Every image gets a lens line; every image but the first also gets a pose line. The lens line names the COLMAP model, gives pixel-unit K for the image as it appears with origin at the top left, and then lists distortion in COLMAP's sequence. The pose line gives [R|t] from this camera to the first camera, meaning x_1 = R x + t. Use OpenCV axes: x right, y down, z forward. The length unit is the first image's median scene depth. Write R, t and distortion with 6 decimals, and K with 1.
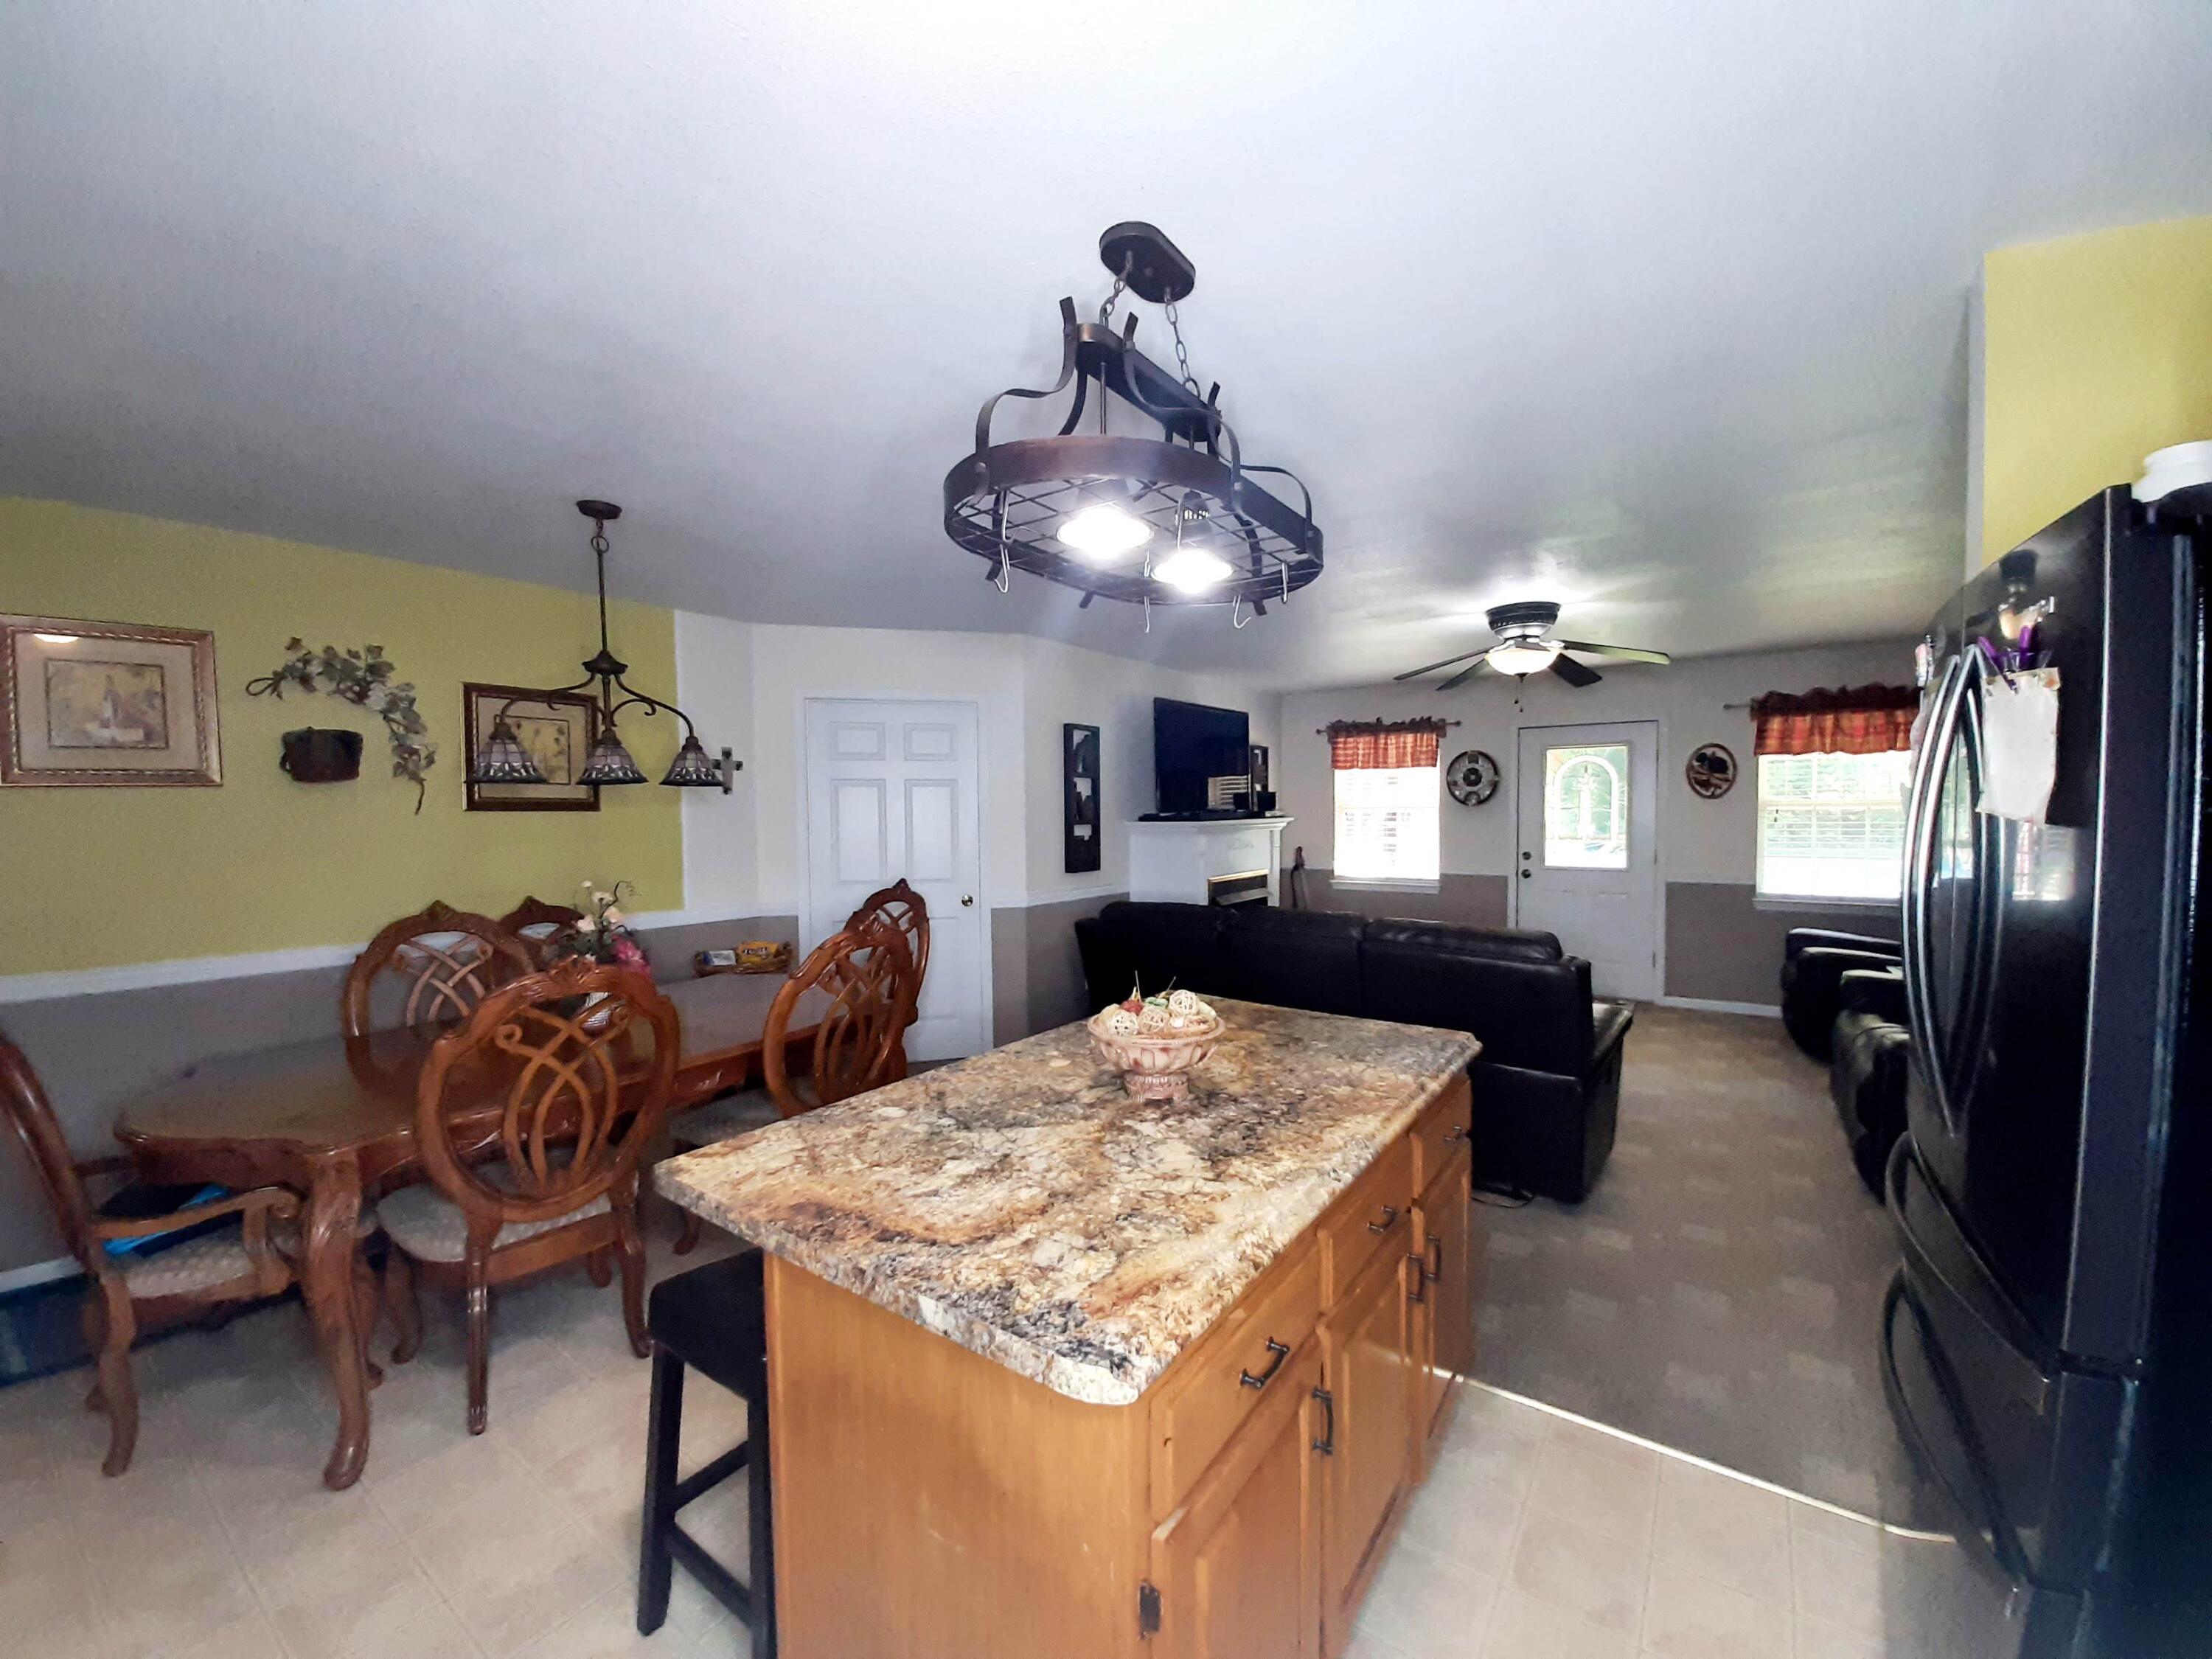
lens RADIAL K [[866.8, 0, 1127.0], [0, 866.8, 843.0], [0, 0, 1]] dist [0.012558, -0.013691]
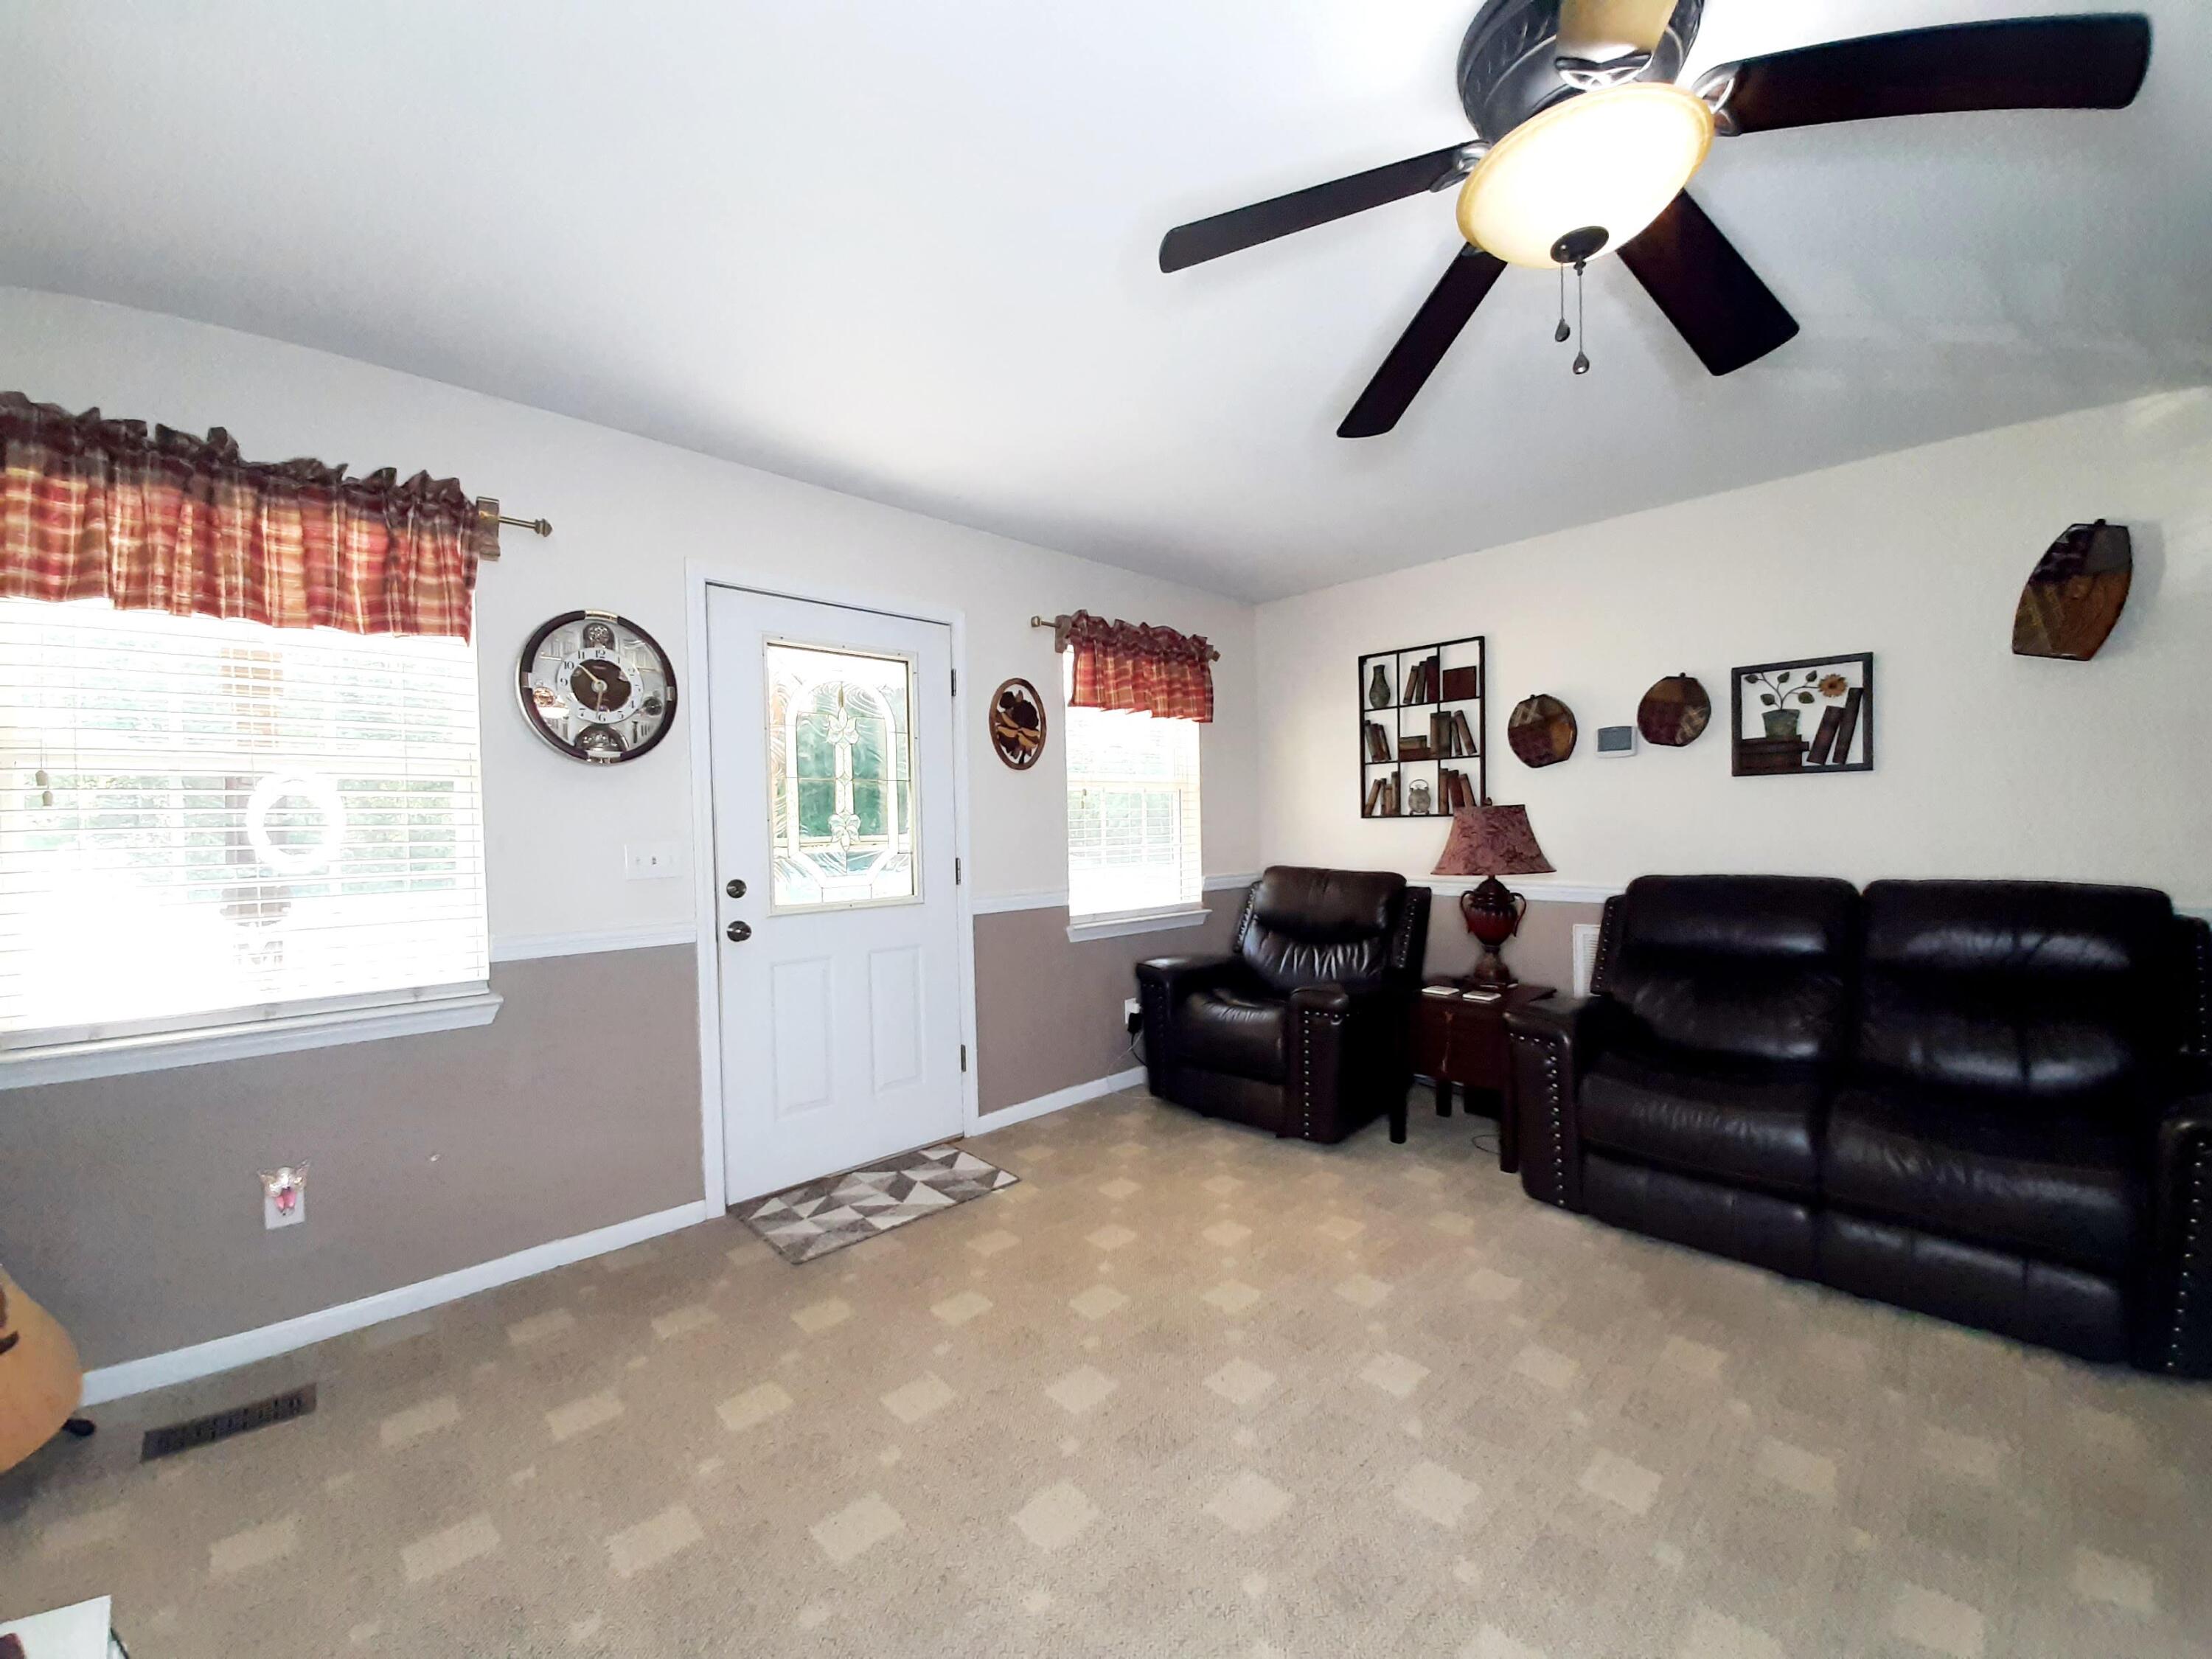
lens RADIAL K [[866.8, 0, 1127.0], [0, 866.8, 843.0], [0, 0, 1]] dist [0.012558, -0.013691]
pose [[0.188348, -0.017071, 0.981954, 0.101447], [0.055767, 0.998422, 0.006661, 0.000408], [-0.980518, 0.053506, 0.189003, 0.907972]]
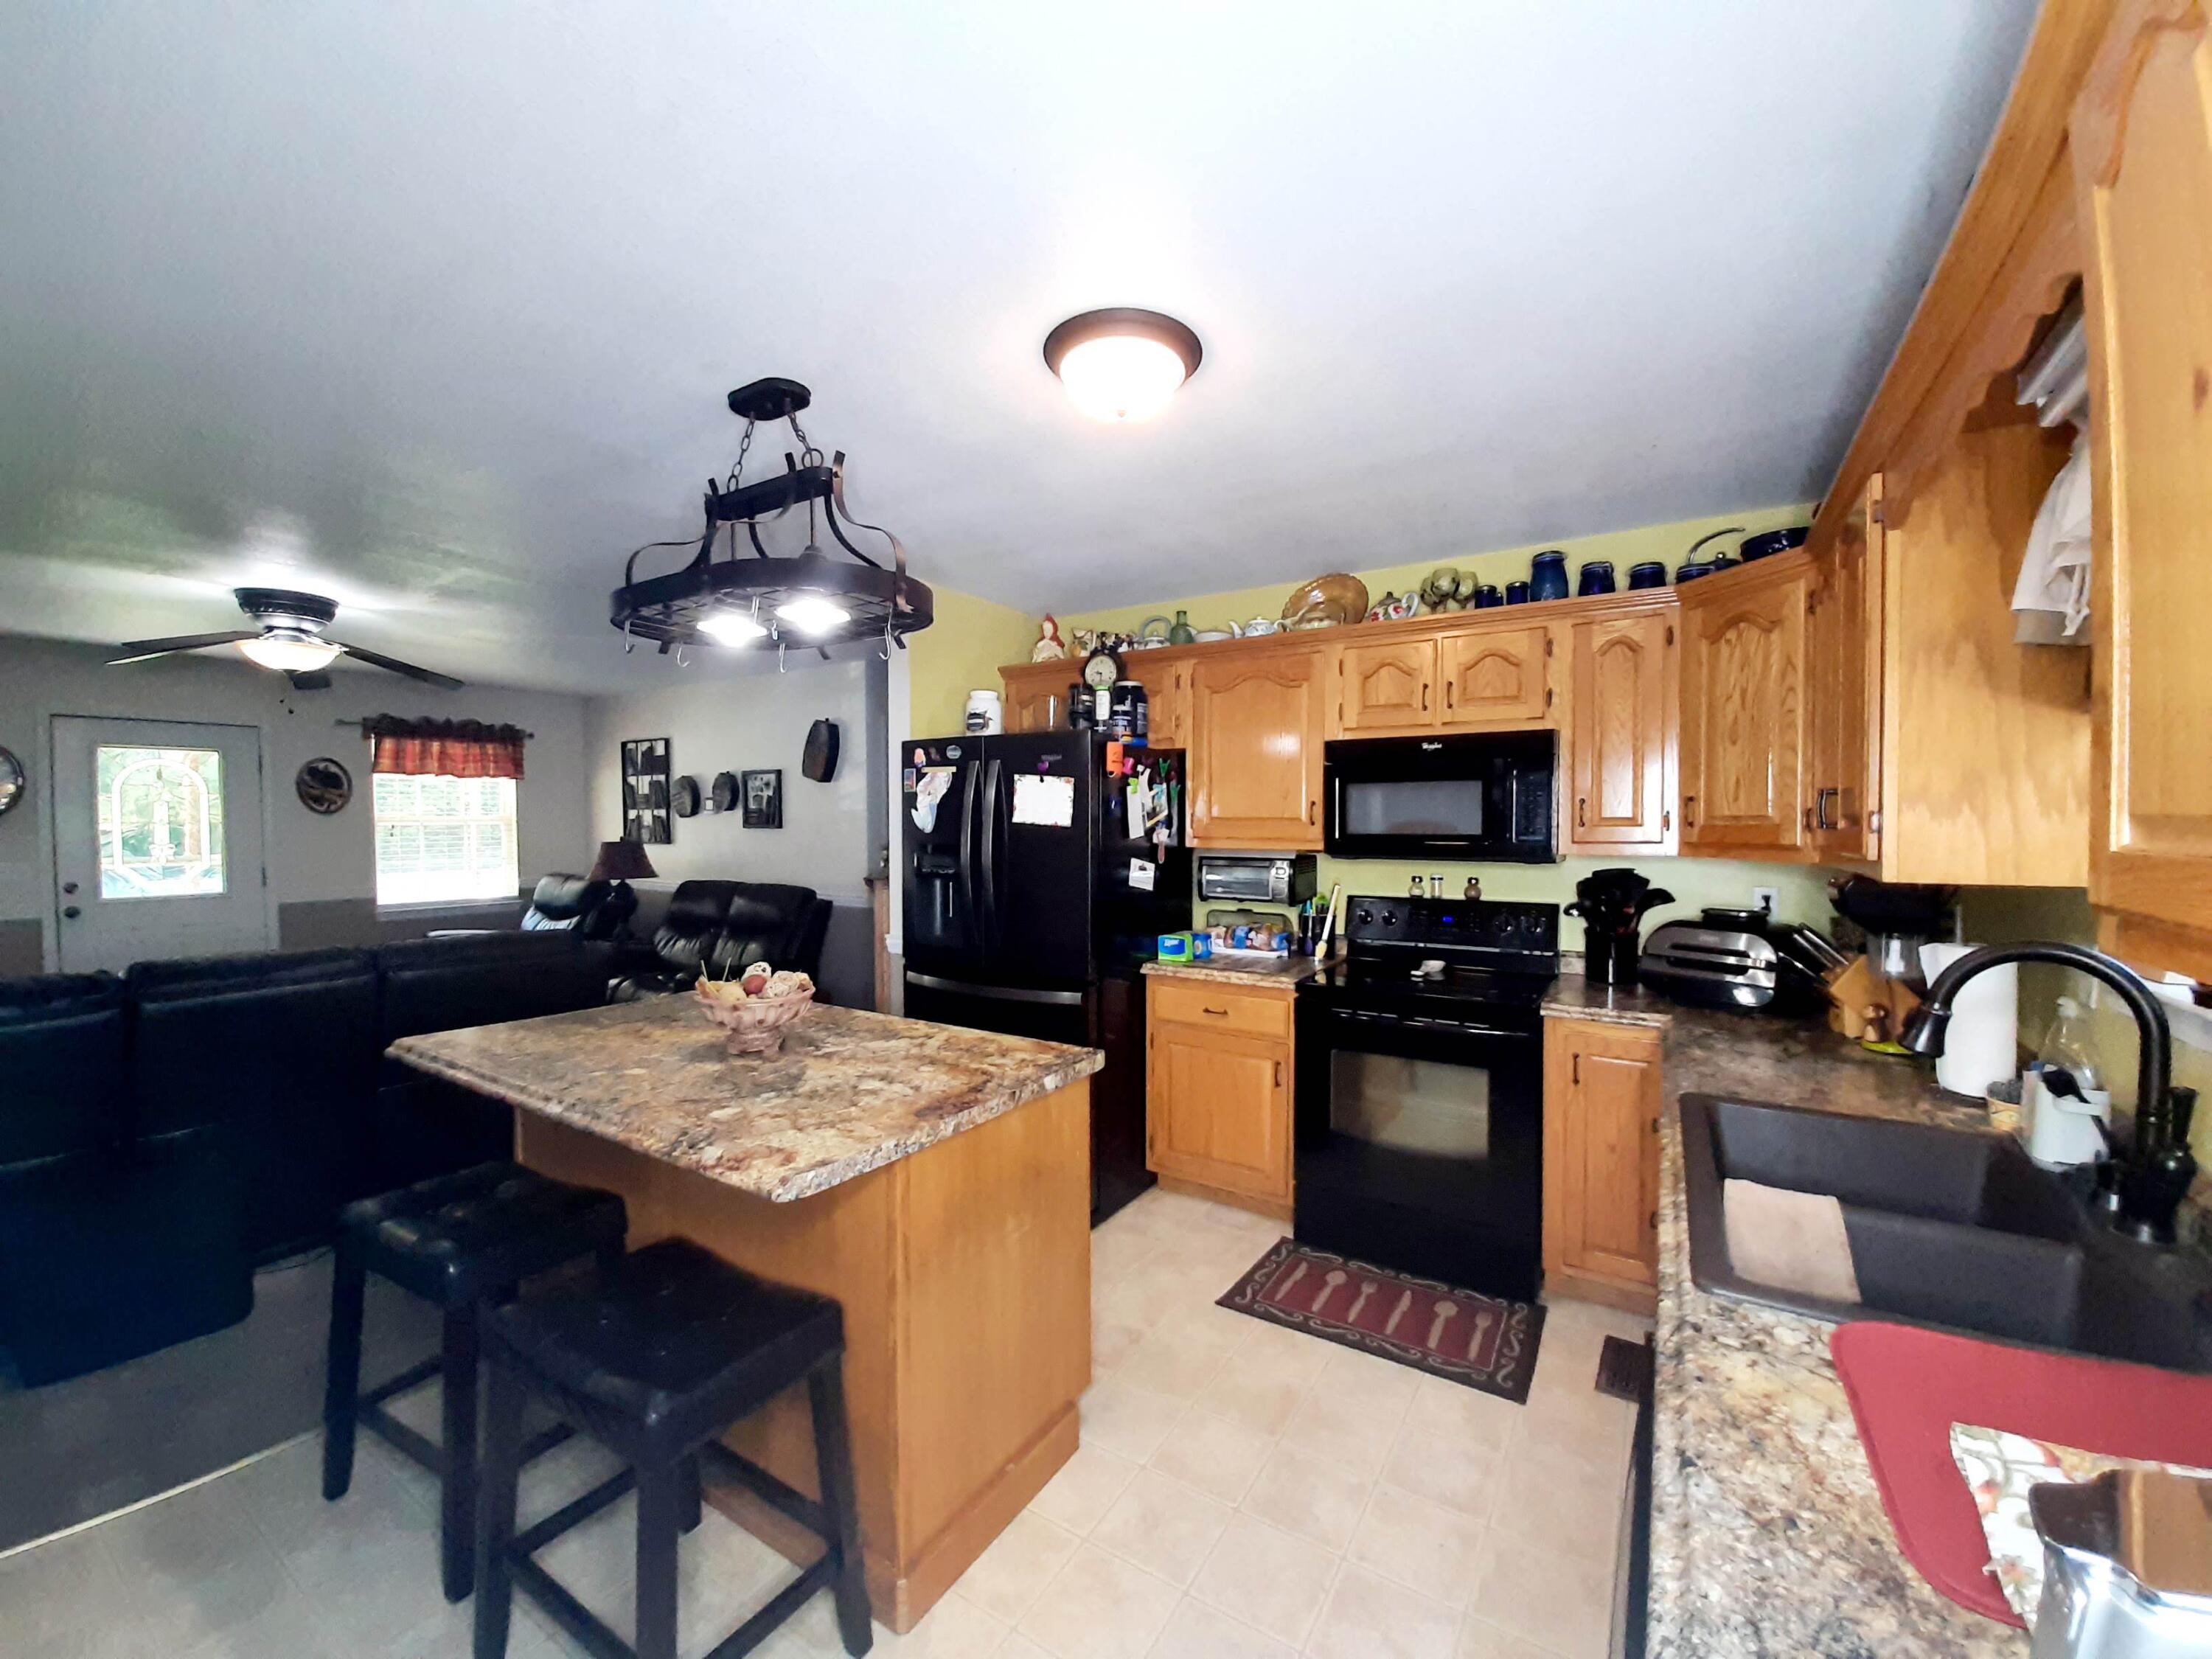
lens RADIAL K [[866.8, 0, 1127.0], [0, 866.8, 843.0], [0, 0, 1]] dist [0.012558, -0.013691]
pose [[-0.049437, -0.021840, 0.998538, -0.387880], [0.042974, 0.998789, 0.023973, -0.003536], [-0.997852, 0.044097, -0.048439, 0.165650]]
